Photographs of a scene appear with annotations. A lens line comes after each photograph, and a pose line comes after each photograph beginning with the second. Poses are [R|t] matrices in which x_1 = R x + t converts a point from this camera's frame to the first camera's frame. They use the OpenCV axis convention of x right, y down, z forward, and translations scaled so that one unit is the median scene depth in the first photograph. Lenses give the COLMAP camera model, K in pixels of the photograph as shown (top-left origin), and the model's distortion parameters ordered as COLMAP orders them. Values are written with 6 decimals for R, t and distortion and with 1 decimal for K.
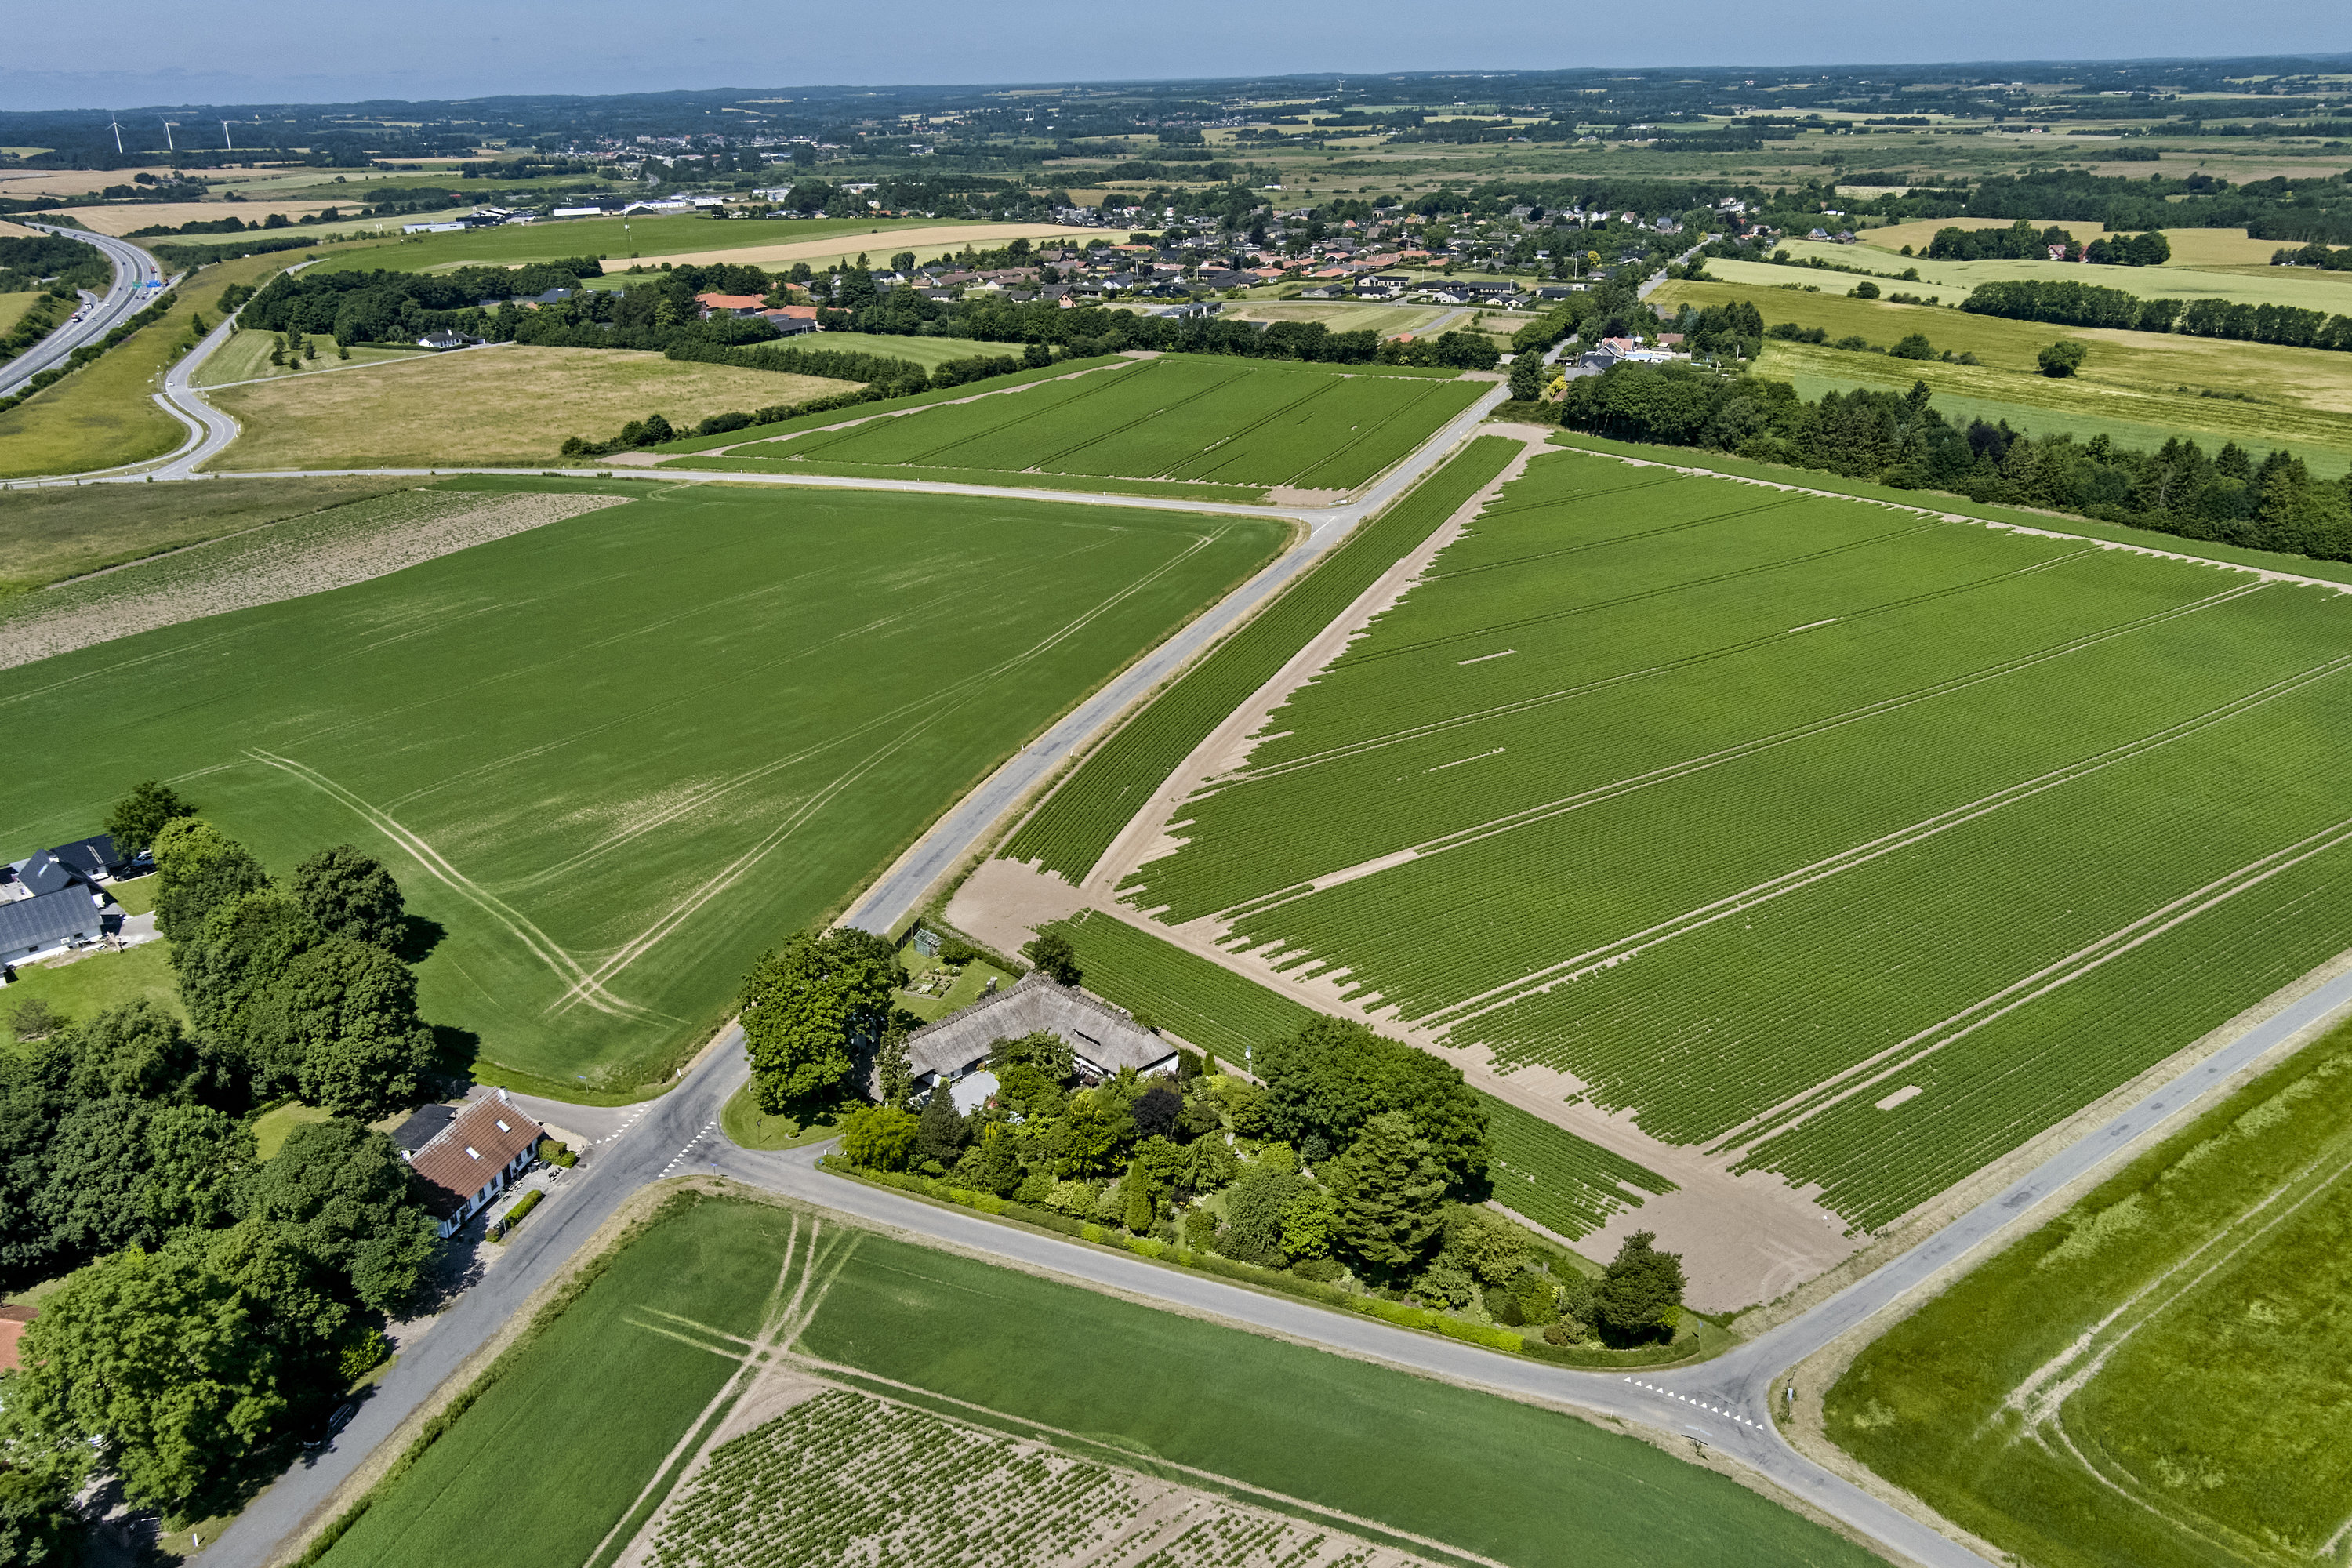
lens RADIAL K [[1853.3, 0, 1165.5], [0, 1853.3, 898.0], [0, 0, 1]] dist [-0.037680, 0.031889]
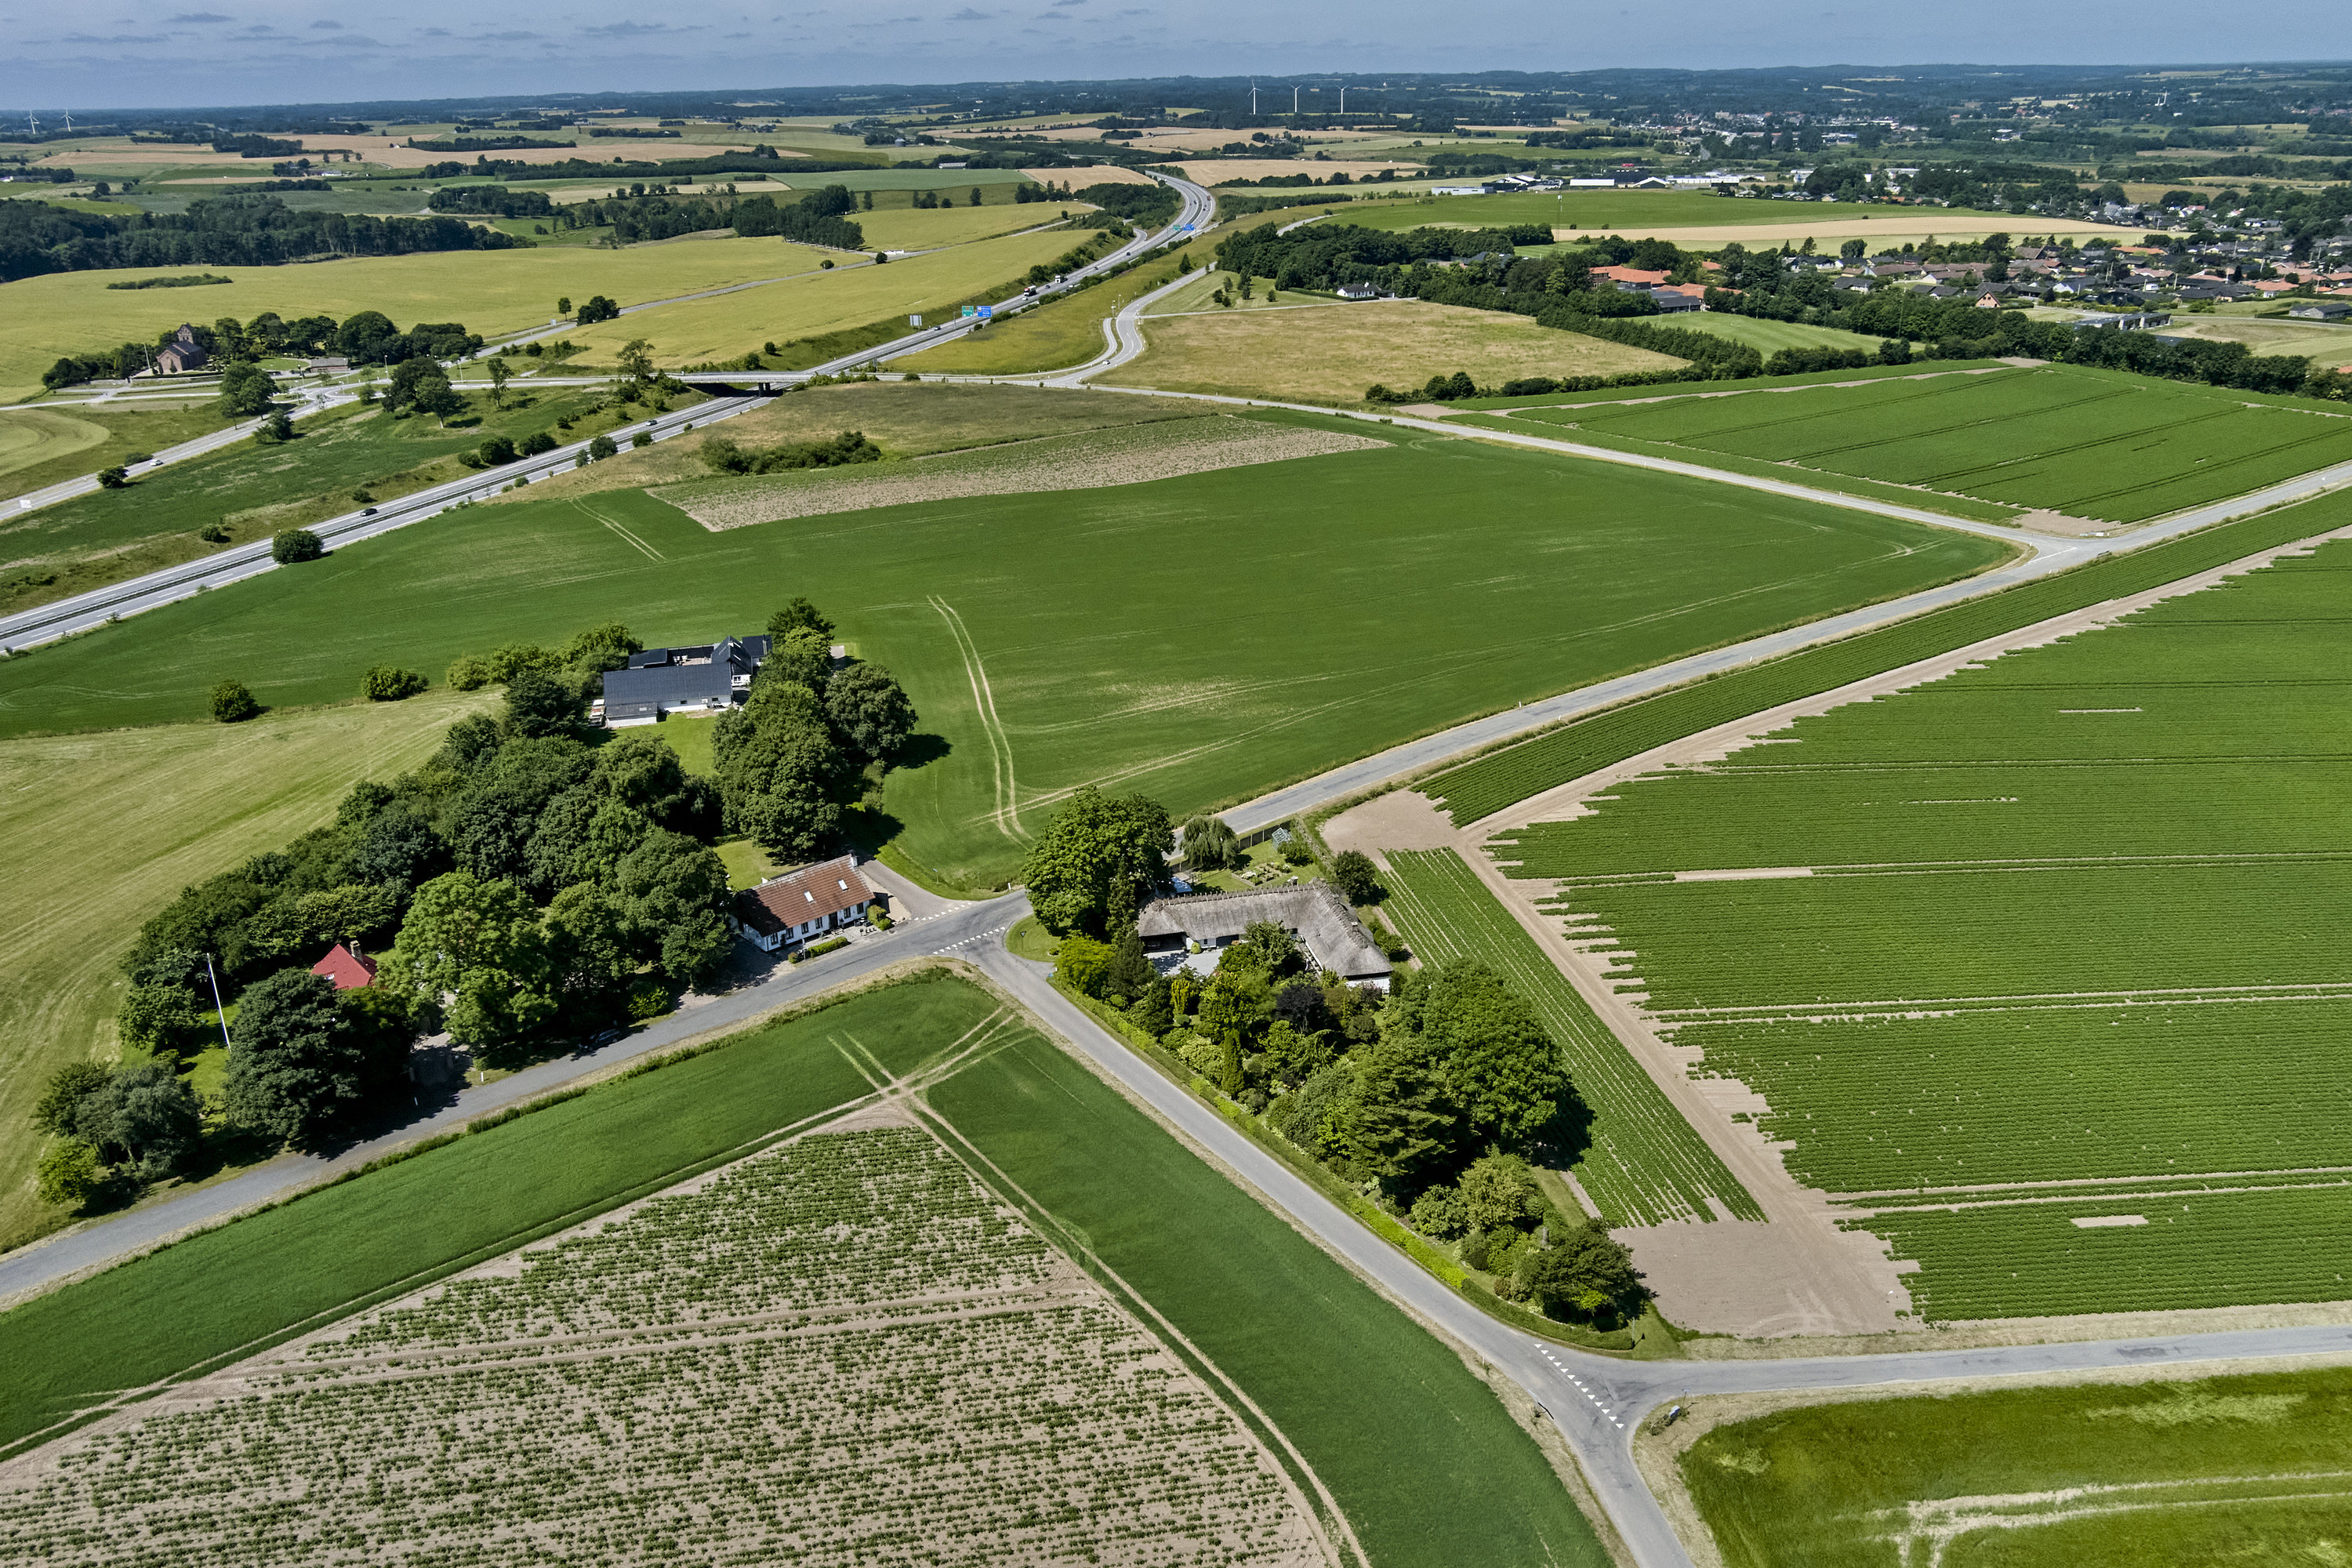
lens RADIAL K [[1853.3, 0, 1165.5], [0, 1853.3, 898.0], [0, 0, 1]] dist [-0.037680, 0.031889]
pose [[0.844951, 0.225624, -0.484925, 0.159126], [-0.219805, 0.973048, 0.069740, -0.002094], [0.487590, 0.047662, 0.871771, -0.002291]]
